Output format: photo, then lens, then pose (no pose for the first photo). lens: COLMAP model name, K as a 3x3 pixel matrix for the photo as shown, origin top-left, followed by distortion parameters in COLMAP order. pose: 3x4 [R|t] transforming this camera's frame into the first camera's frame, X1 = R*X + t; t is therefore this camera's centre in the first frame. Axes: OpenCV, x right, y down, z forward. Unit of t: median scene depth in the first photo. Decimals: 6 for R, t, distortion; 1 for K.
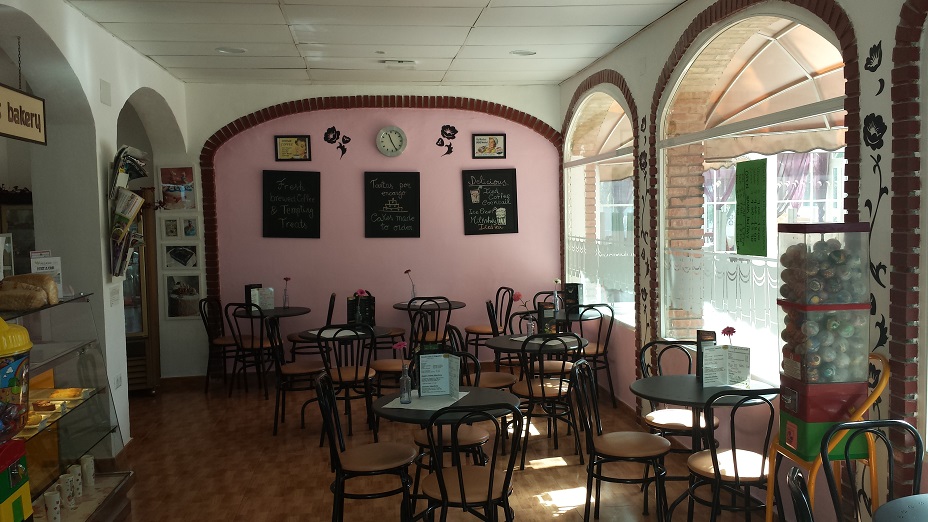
lens RADIAL K [[849.8, 0, 464.0], [0, 849.8, 261.0], [0, 0, 1]] dist [0.157162, -0.396465]
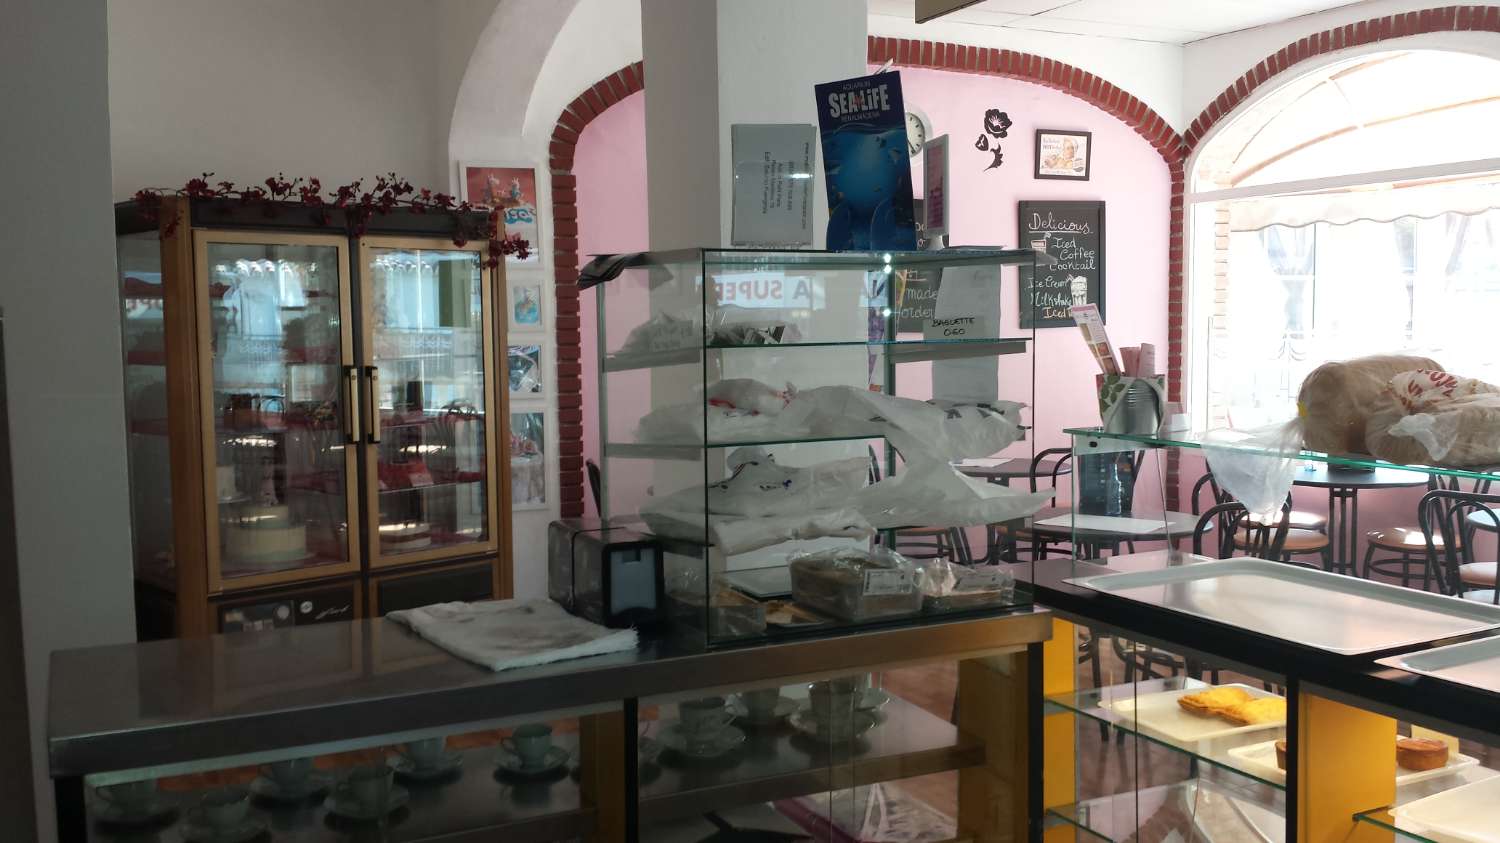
lens RADIAL K [[1373.5, 0, 750.0], [0, 1373.5, 421.5], [0, 0, 1]] dist [0.157162, -0.396465]
pose [[0.942810, -0.013625, 0.333053, -0.429683], [0.009470, 0.999856, 0.014097, 0.011784], [-0.333197, -0.010137, 0.942803, 0.275110]]
